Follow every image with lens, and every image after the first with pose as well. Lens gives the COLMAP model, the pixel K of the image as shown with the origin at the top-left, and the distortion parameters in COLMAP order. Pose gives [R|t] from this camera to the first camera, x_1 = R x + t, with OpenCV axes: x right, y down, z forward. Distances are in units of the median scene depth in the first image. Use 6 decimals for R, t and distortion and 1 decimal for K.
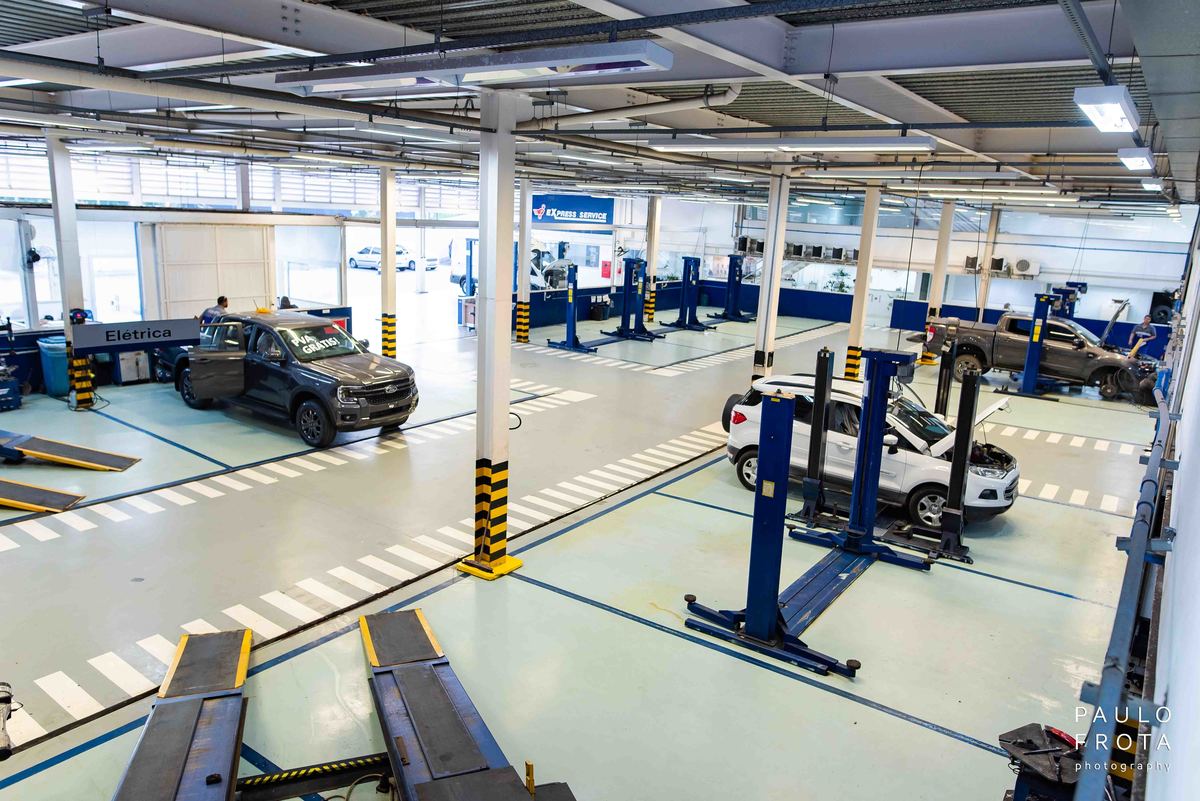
lens RADIAL K [[828.6, 0, 600.0], [0, 828.6, 400.5], [0, 0, 1]] dist [-0.007538, -0.001203]
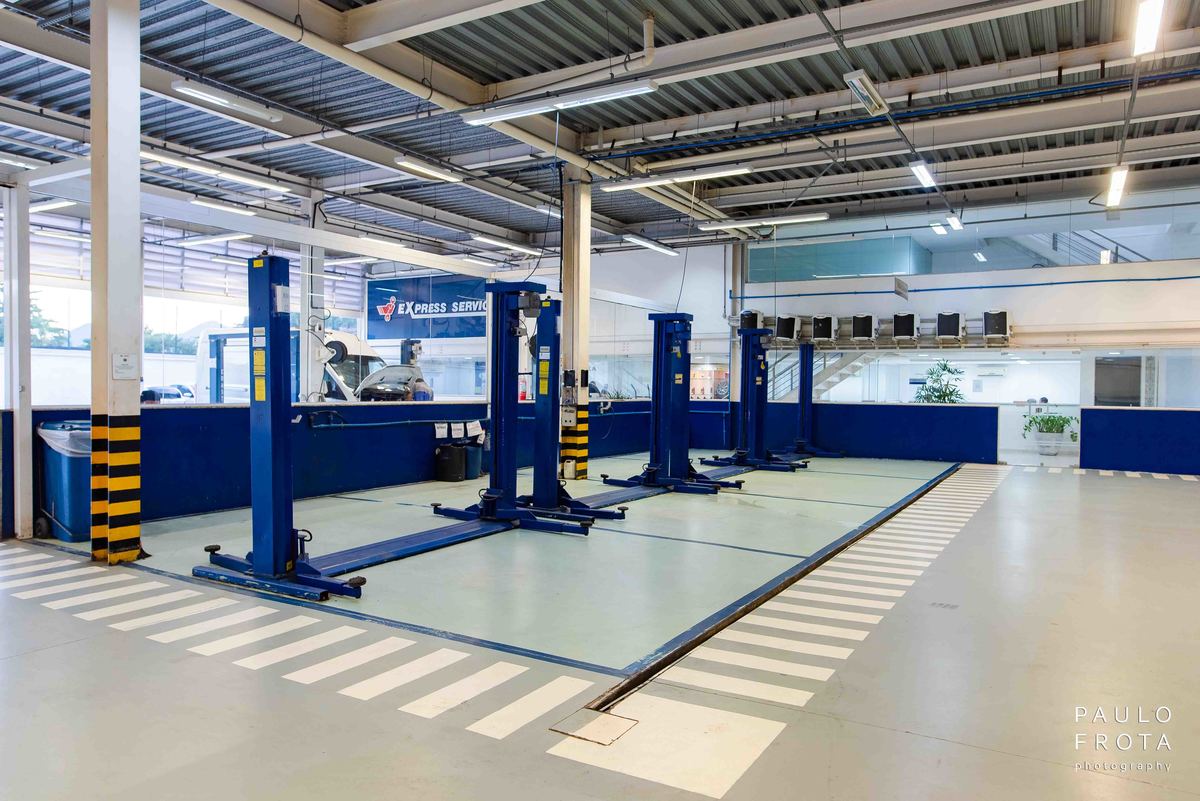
lens RADIAL K [[828.6, 0, 600.0], [0, 828.6, 400.5], [0, 0, 1]] dist [-0.007538, -0.001203]
pose [[0.995695, -0.041094, 0.083077, 0.037519], [0.057291, 0.977473, -0.203136, -0.047746], [-0.072858, 0.207021, 0.975620, 0.583457]]
